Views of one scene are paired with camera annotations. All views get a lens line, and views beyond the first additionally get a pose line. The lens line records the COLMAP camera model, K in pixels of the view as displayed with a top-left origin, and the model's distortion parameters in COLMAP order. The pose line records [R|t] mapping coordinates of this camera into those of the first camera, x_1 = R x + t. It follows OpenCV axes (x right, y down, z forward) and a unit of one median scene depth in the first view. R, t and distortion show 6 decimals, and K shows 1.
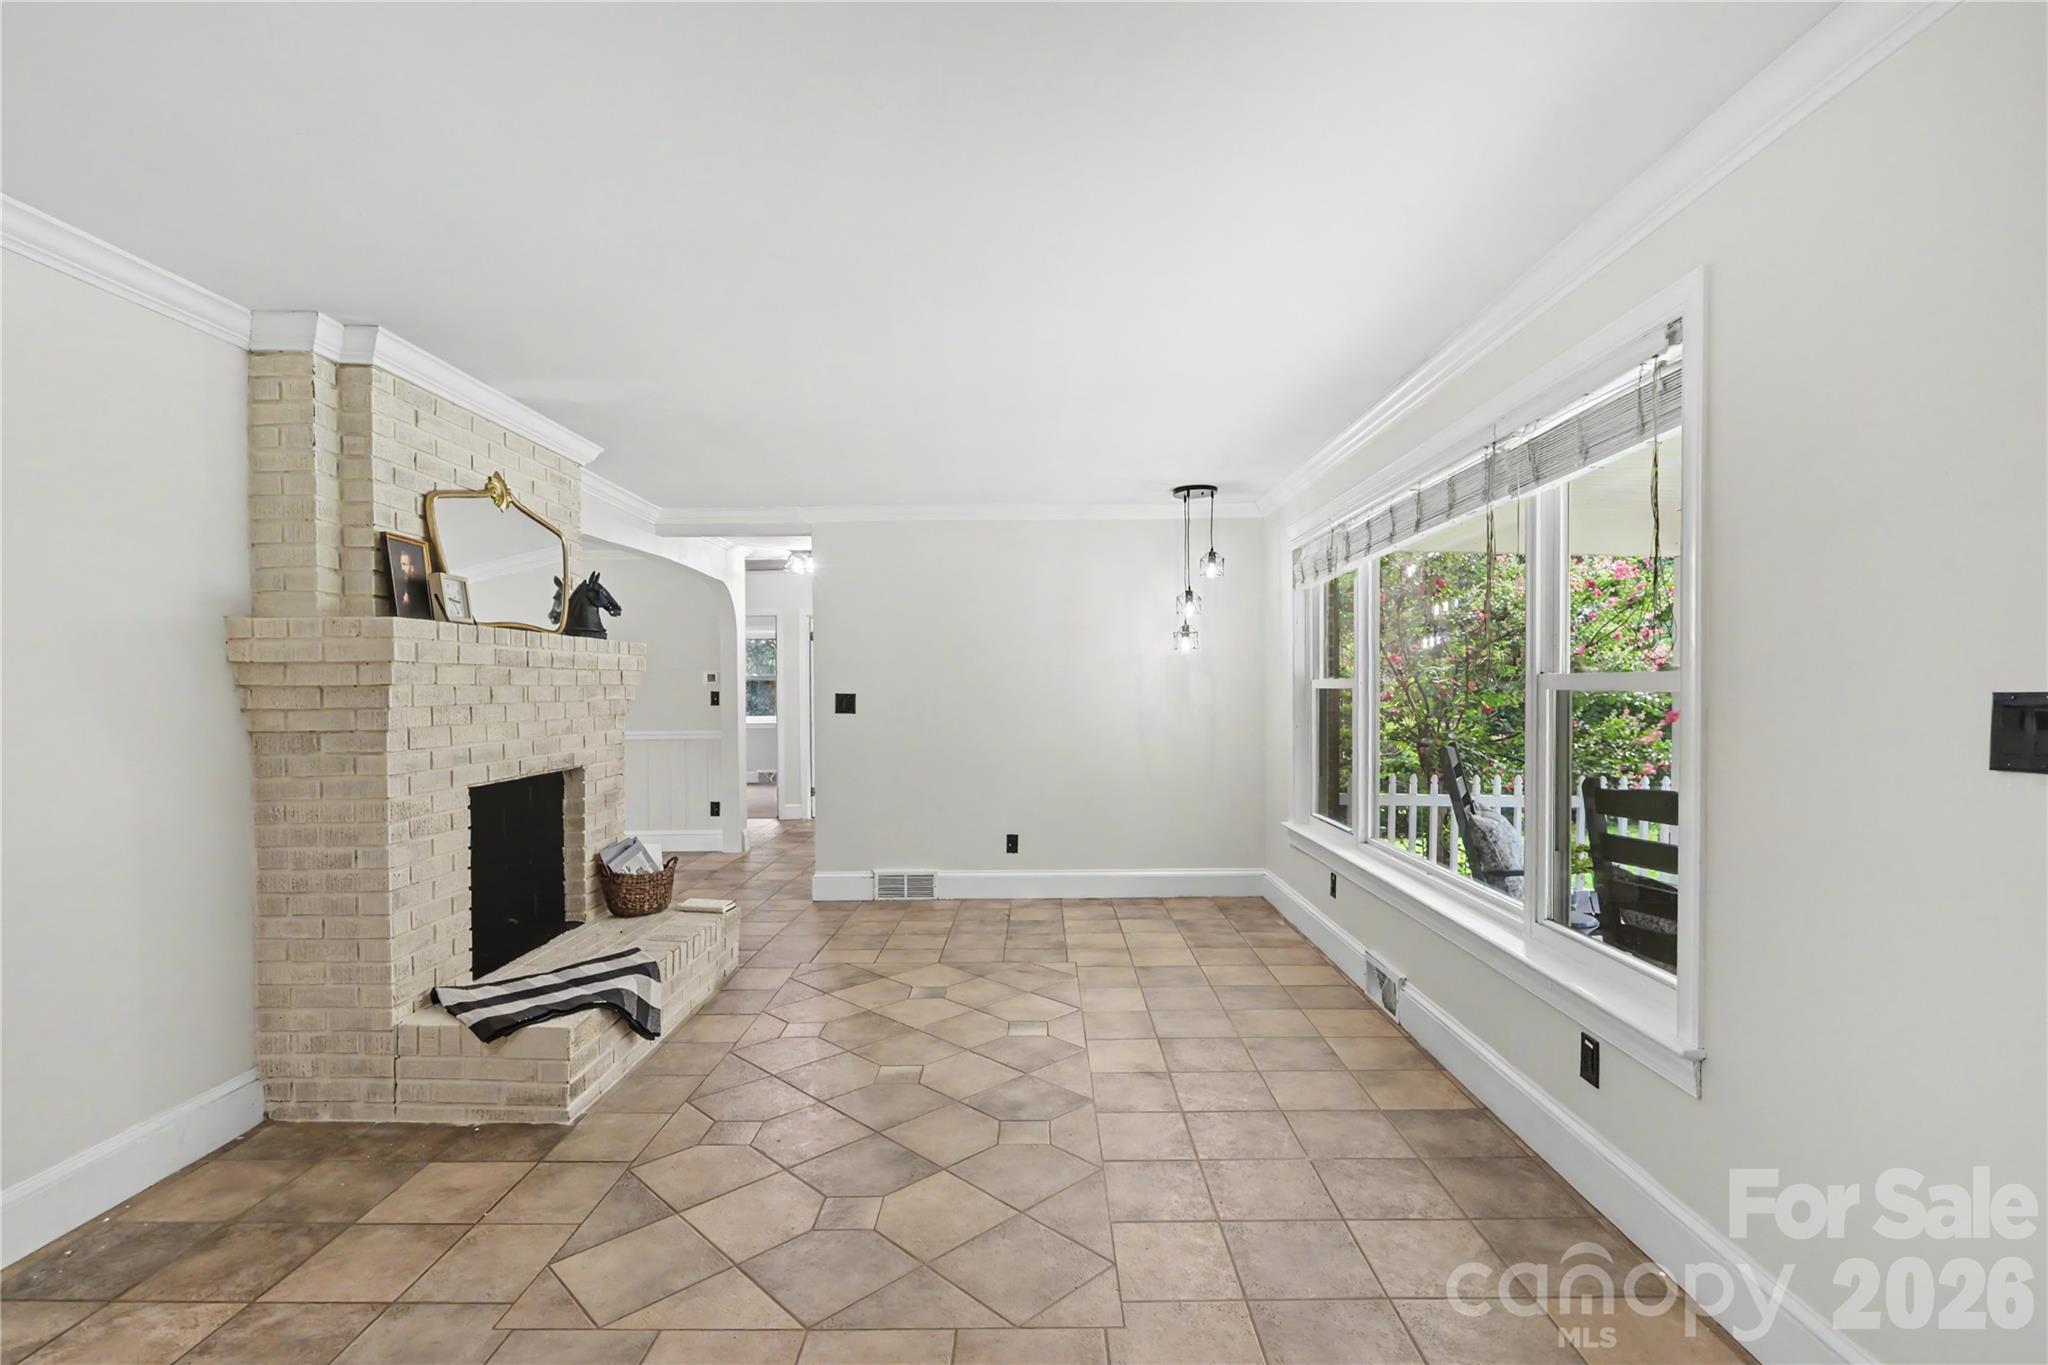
lens RADIAL K [[964.3, 0, 1026.0], [0, 964.3, 698.0], [0, 0, 1]] dist [-0.002690, 0.001277]
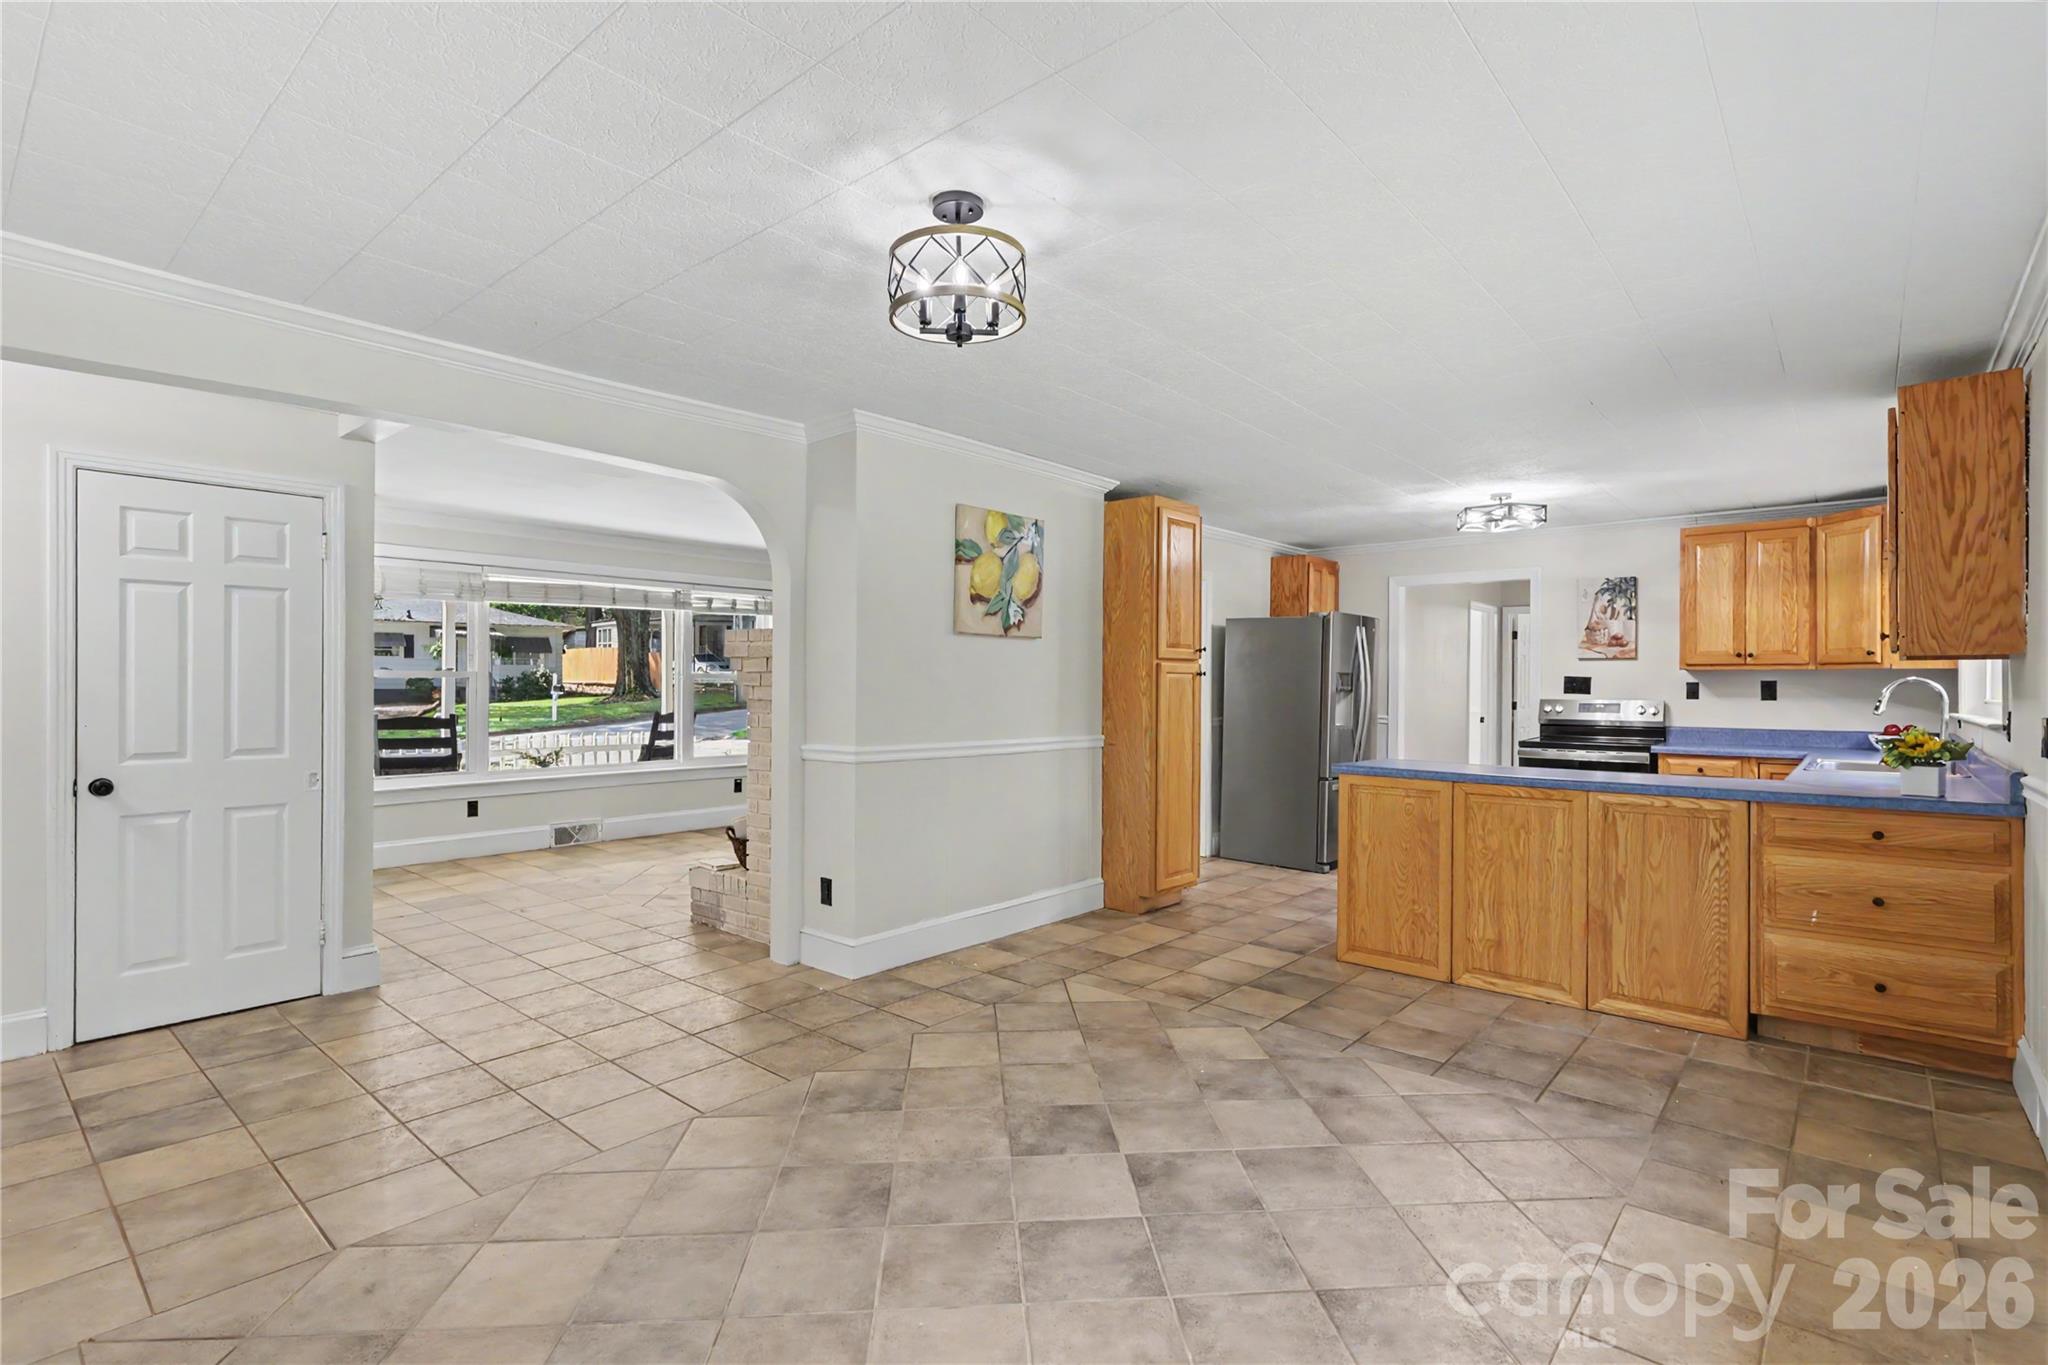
lens RADIAL K [[964.3, 0, 1025.2], [0, 964.3, 679.6], [0, 0, 1]] dist [-0.002690, 0.001277]
pose [[-0.758112, 0.002729, 0.652119, -1.931529], [0.006058, 0.999978, 0.002859, -0.005625], [-0.652097, 0.006118, -0.758111, 2.335858]]
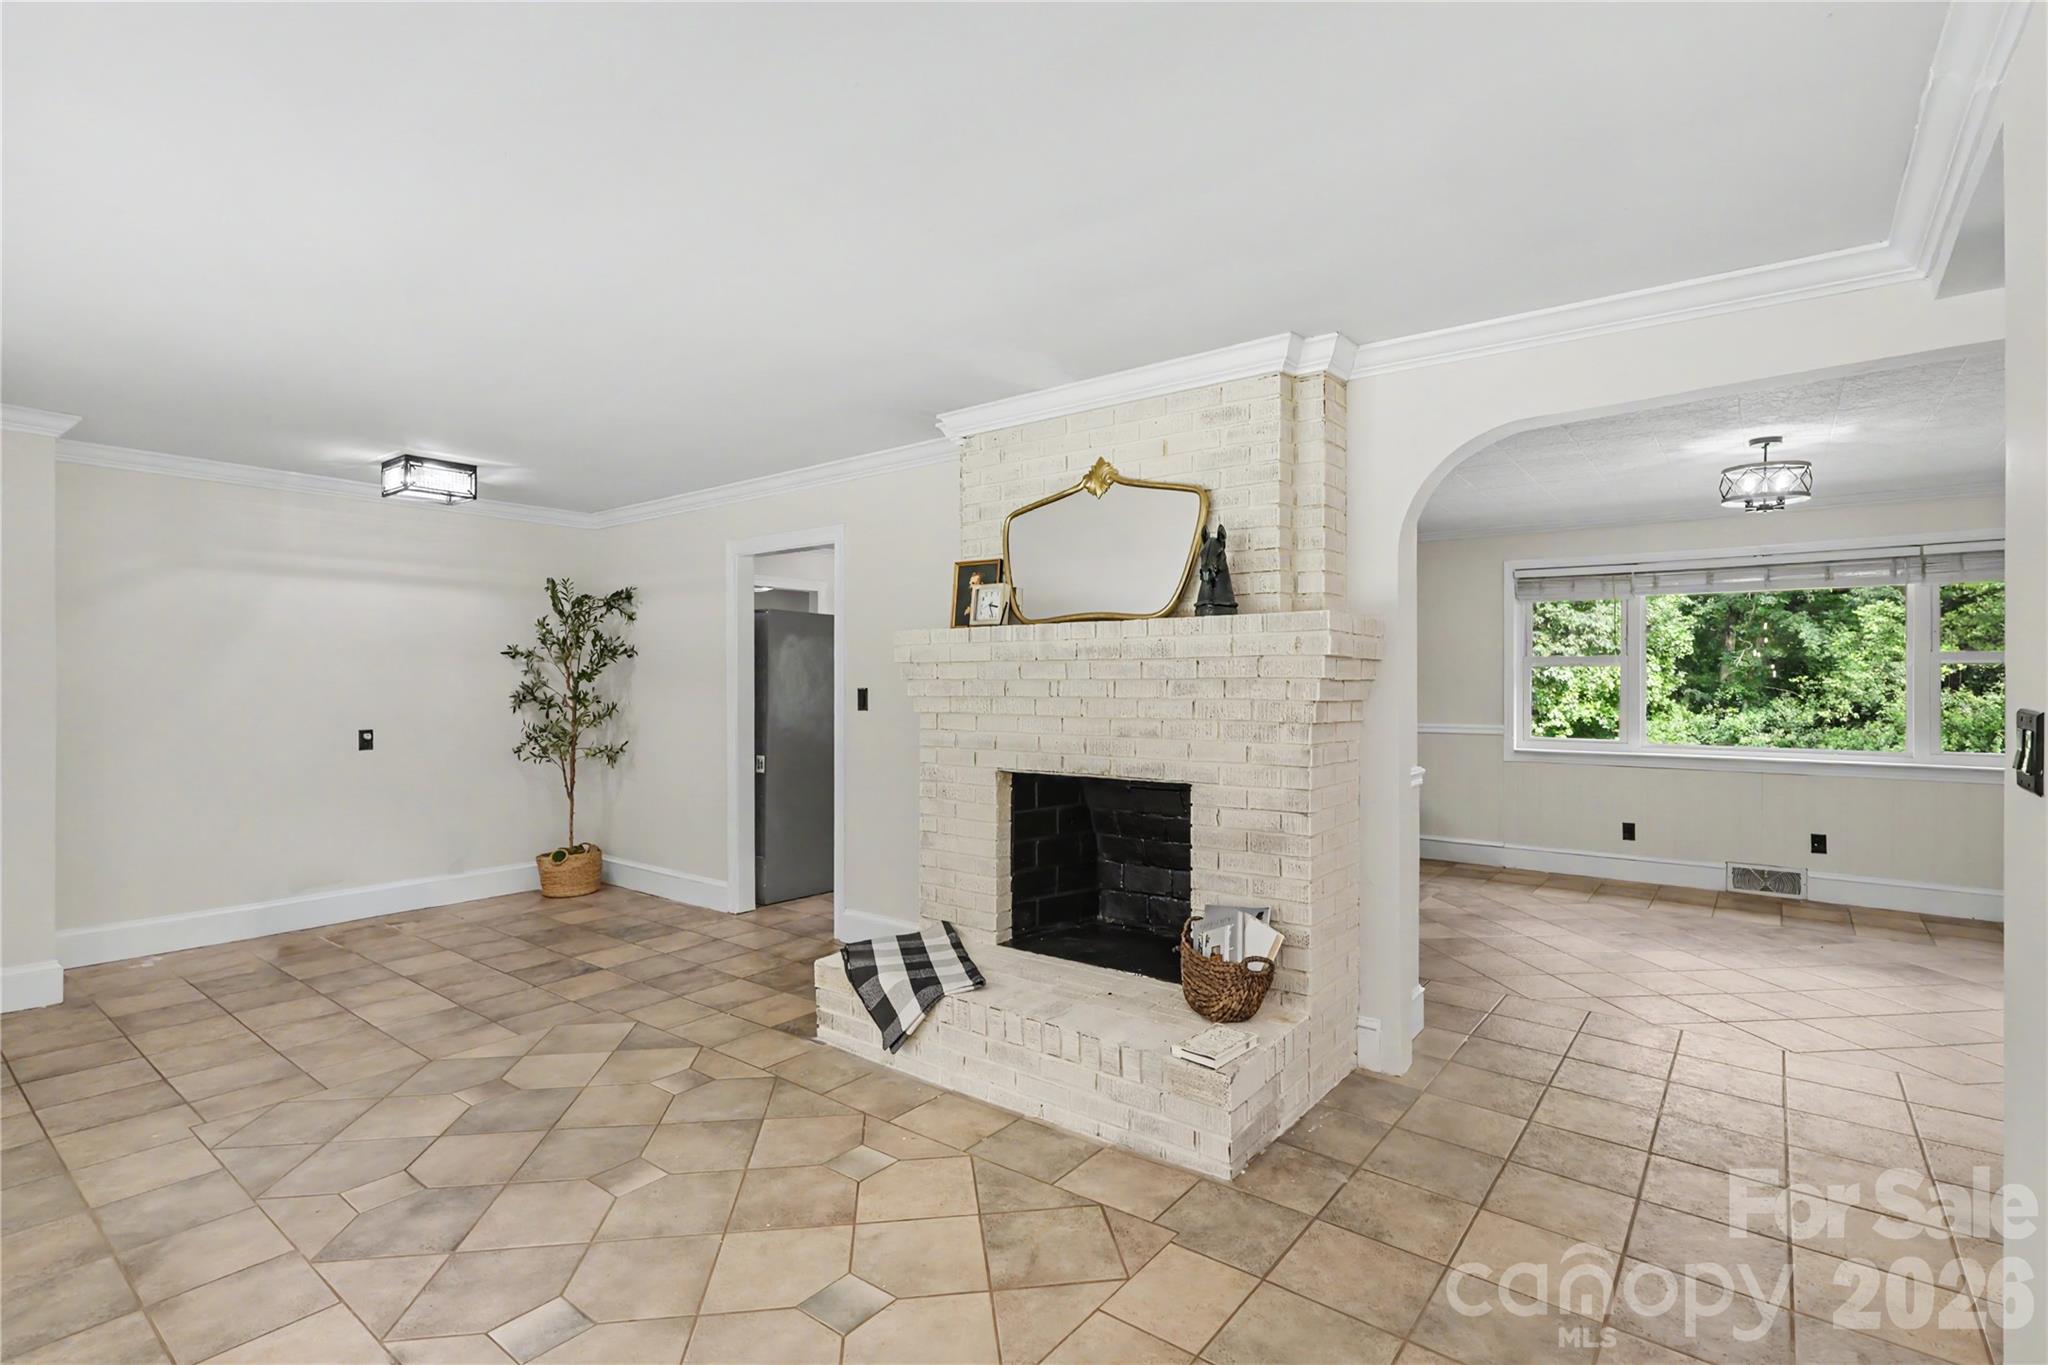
lens RADIAL K [[964.3, 0, 1037.1], [0, 964.3, 678.5], [0, 0, 1]] dist [-0.002690, 0.001277]
pose [[-0.600758, 0.004495, -0.799418, 0.308807], [-0.006094, 0.999929, 0.010202, -0.027752], [0.799407, 0.011001, -0.600689, 1.813495]]
